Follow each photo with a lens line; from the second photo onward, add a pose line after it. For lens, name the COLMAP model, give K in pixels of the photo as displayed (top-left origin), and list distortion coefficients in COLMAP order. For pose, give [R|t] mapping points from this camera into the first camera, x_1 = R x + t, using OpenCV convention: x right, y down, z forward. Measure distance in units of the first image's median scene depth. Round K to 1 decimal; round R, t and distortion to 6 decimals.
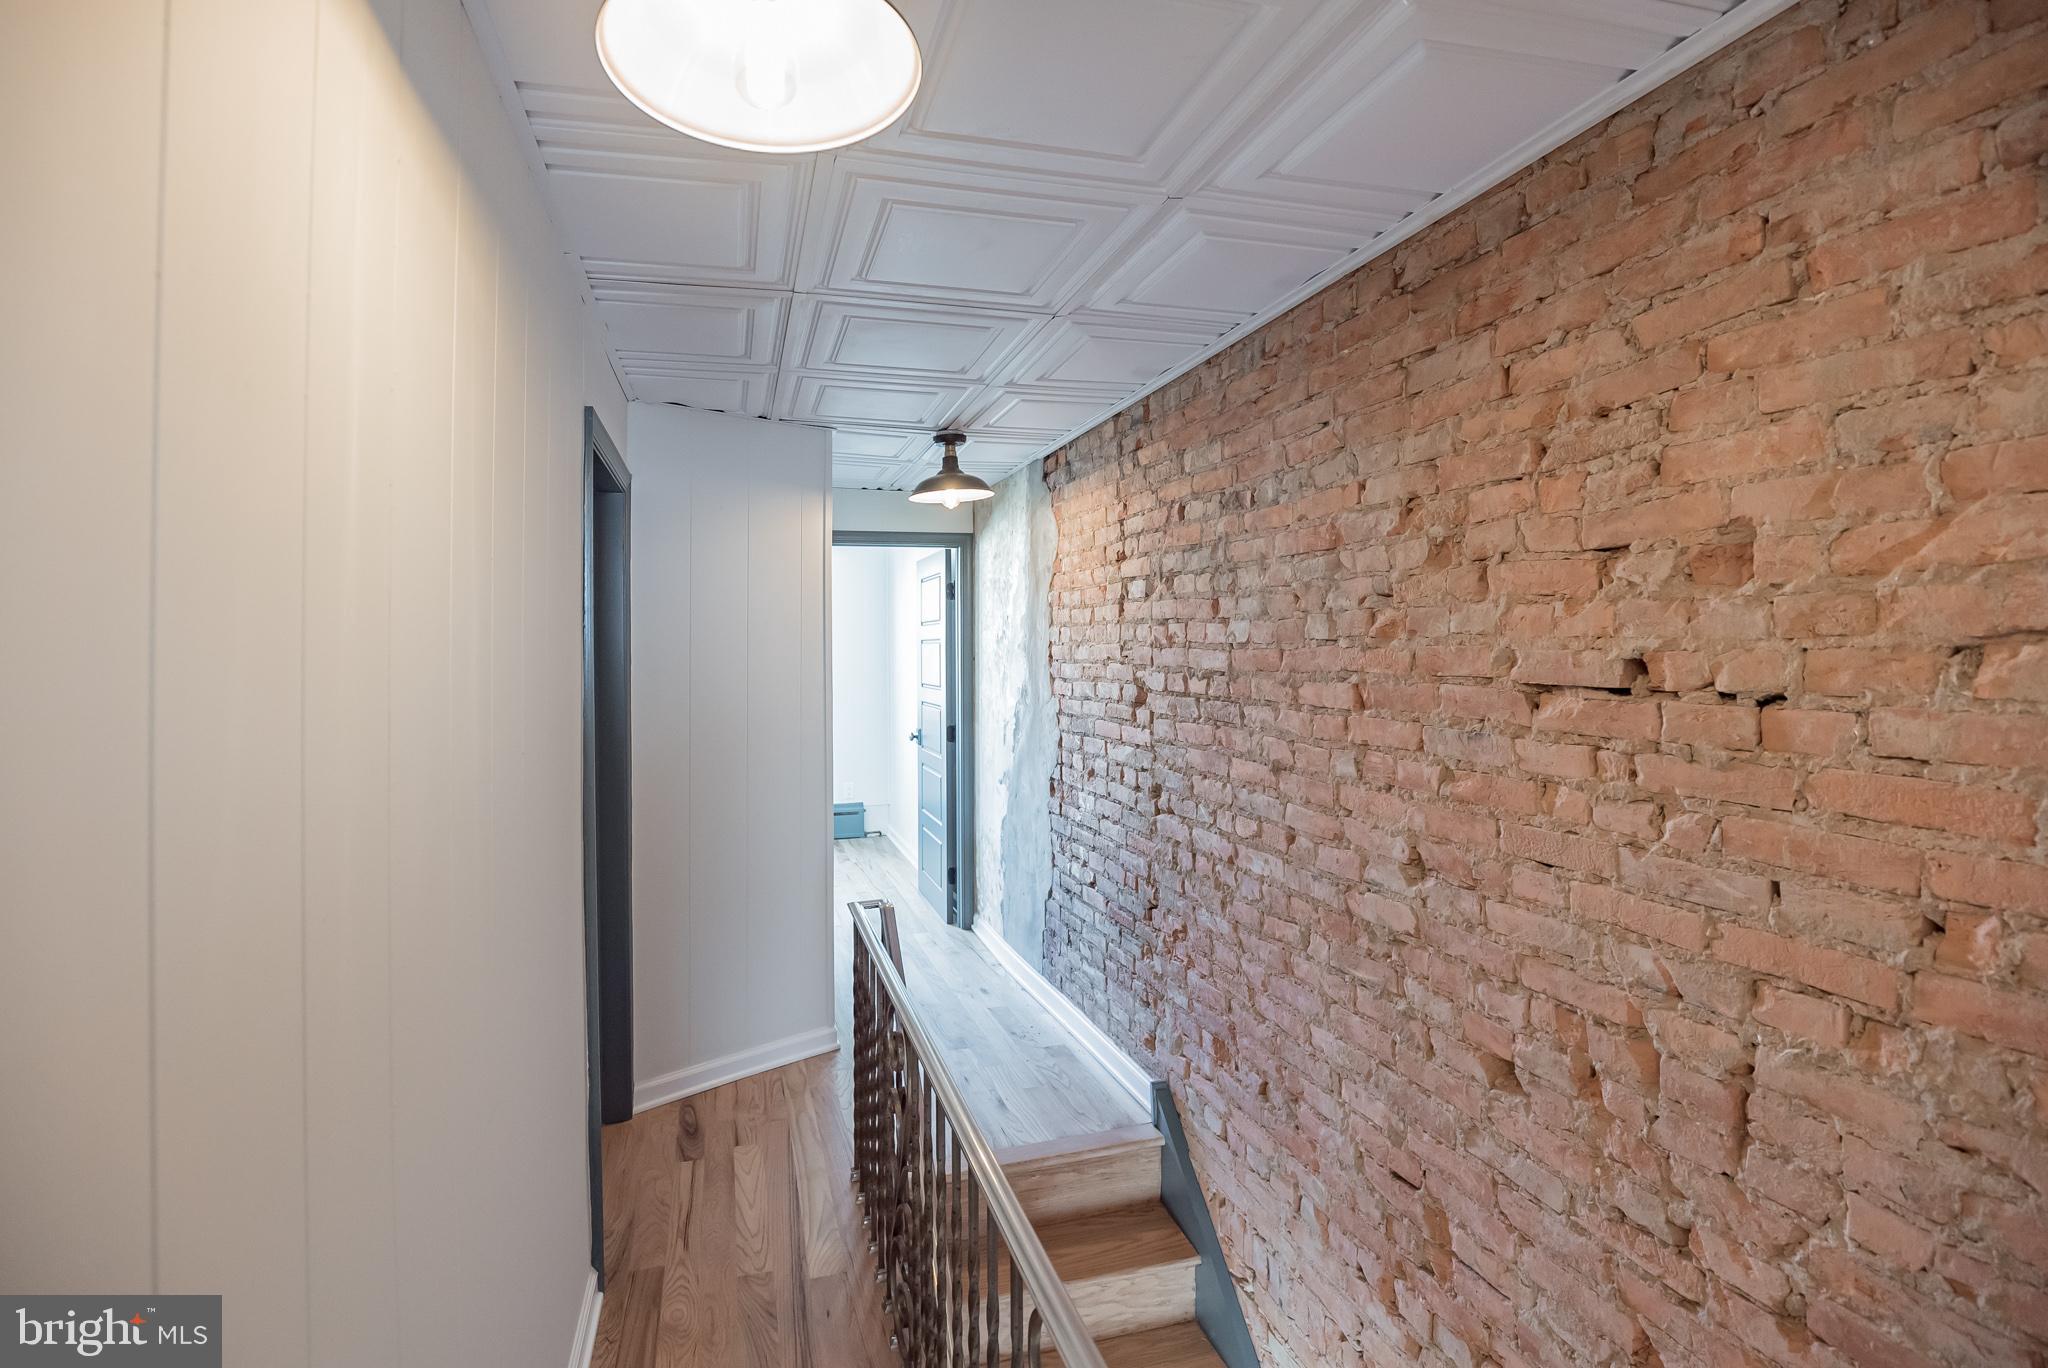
lens RADIAL K [[1008.0, 0, 1028.6], [0, 1008.0, 648.9], [0, 0, 1]] dist [-0.001984, -0.000458]
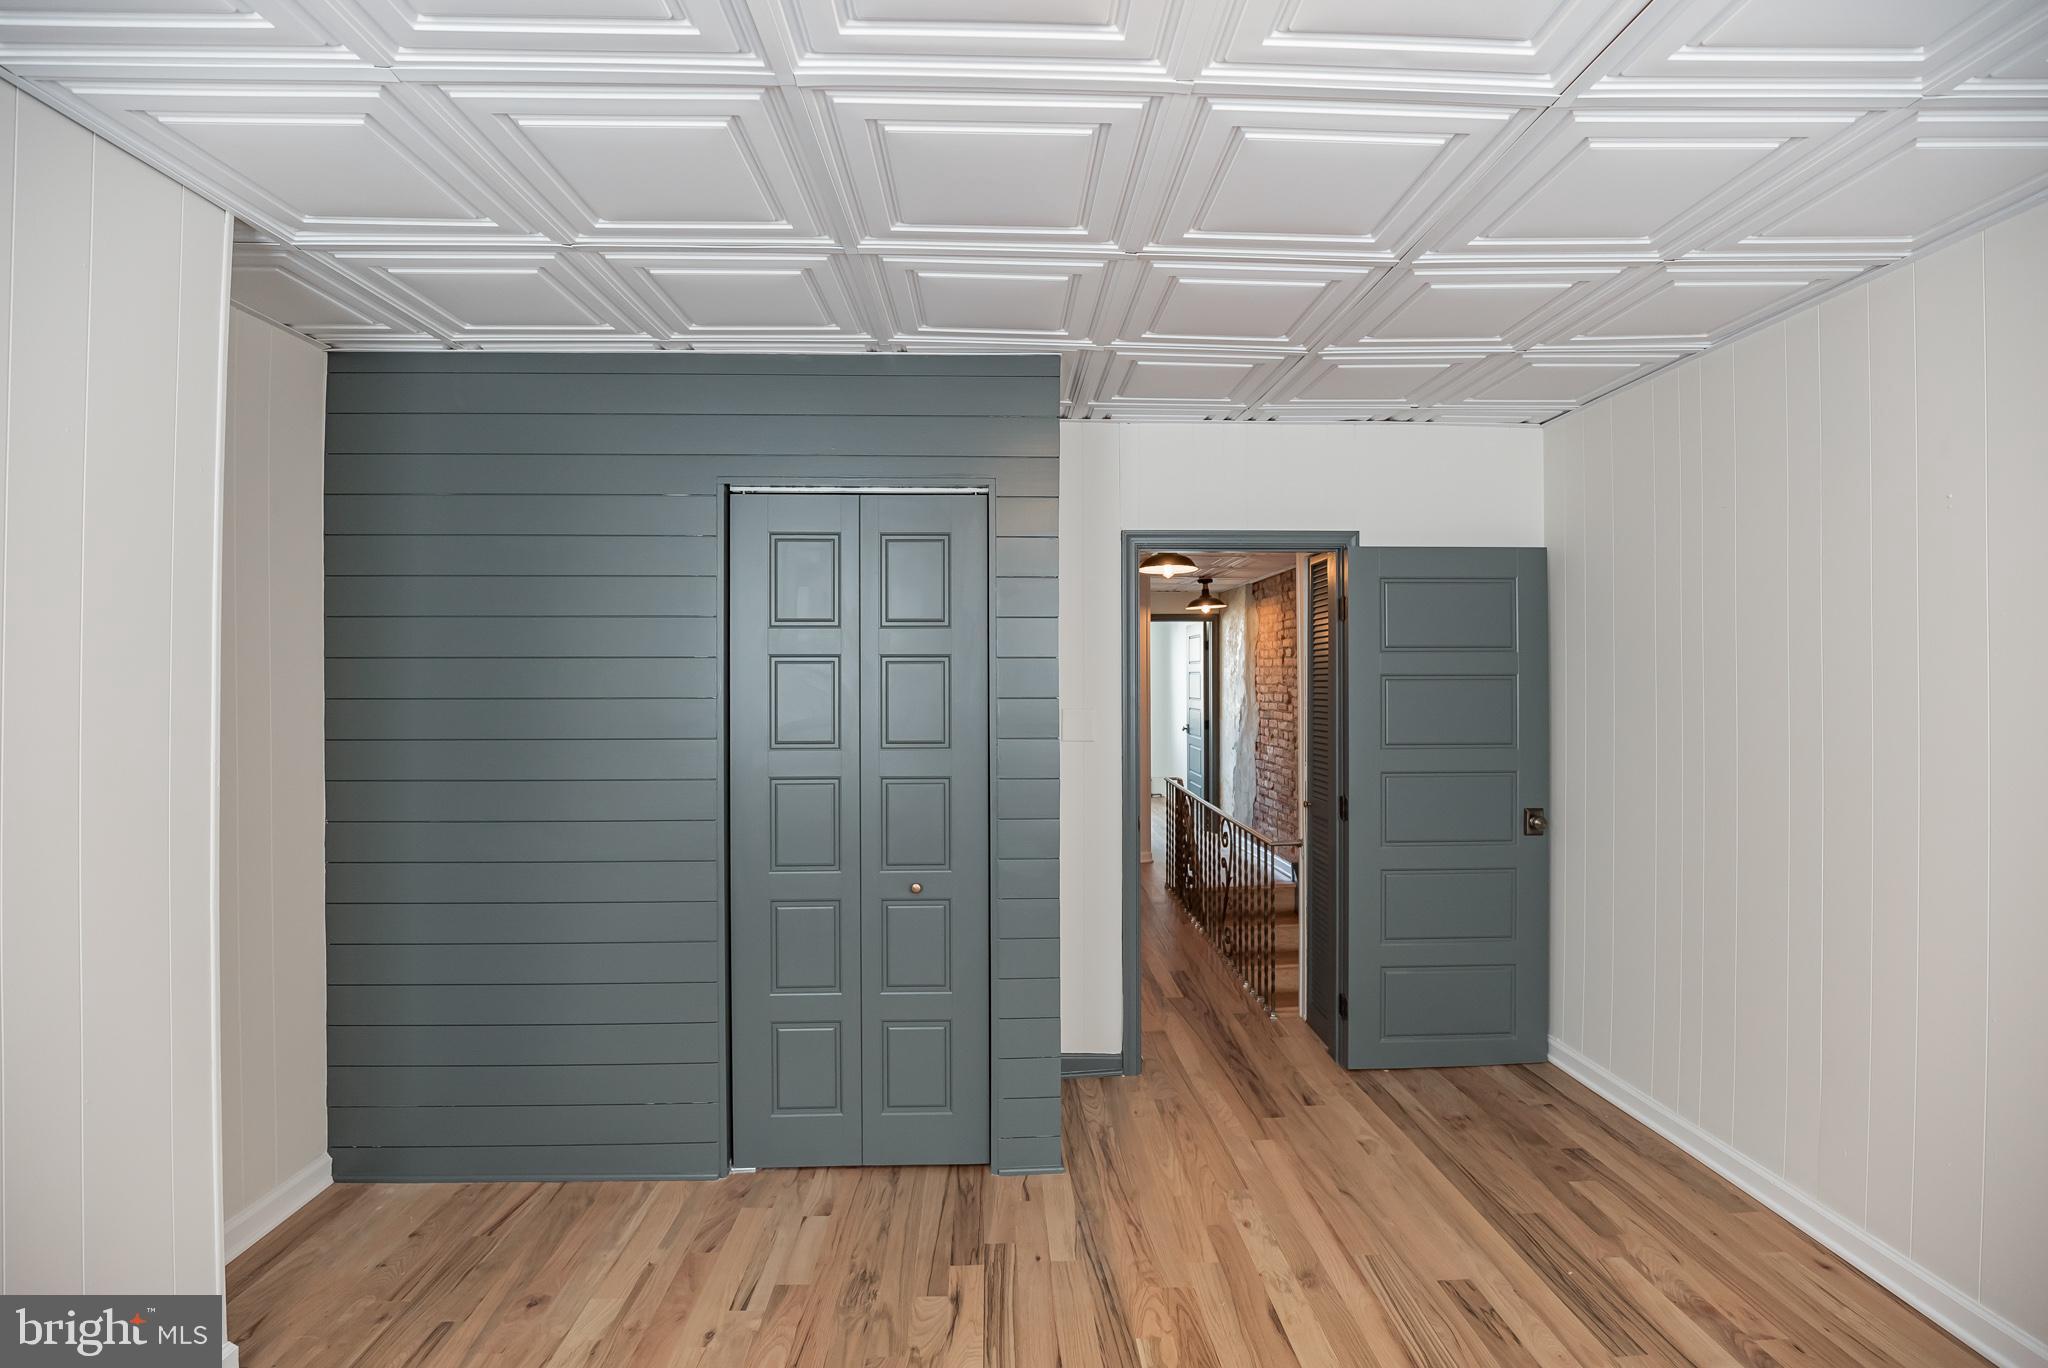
lens RADIAL K [[983.4, 0, 1005.3], [0, 983.4, 673.1], [0, 0, 1]] dist [-0.021300, 0.000096]
pose [[0.960268, 0.000219, -0.279078, 0.090939], [-0.000758, 0.999998, -0.001826, -0.006426], [0.279077, 0.001965, 0.960267, -1.056557]]
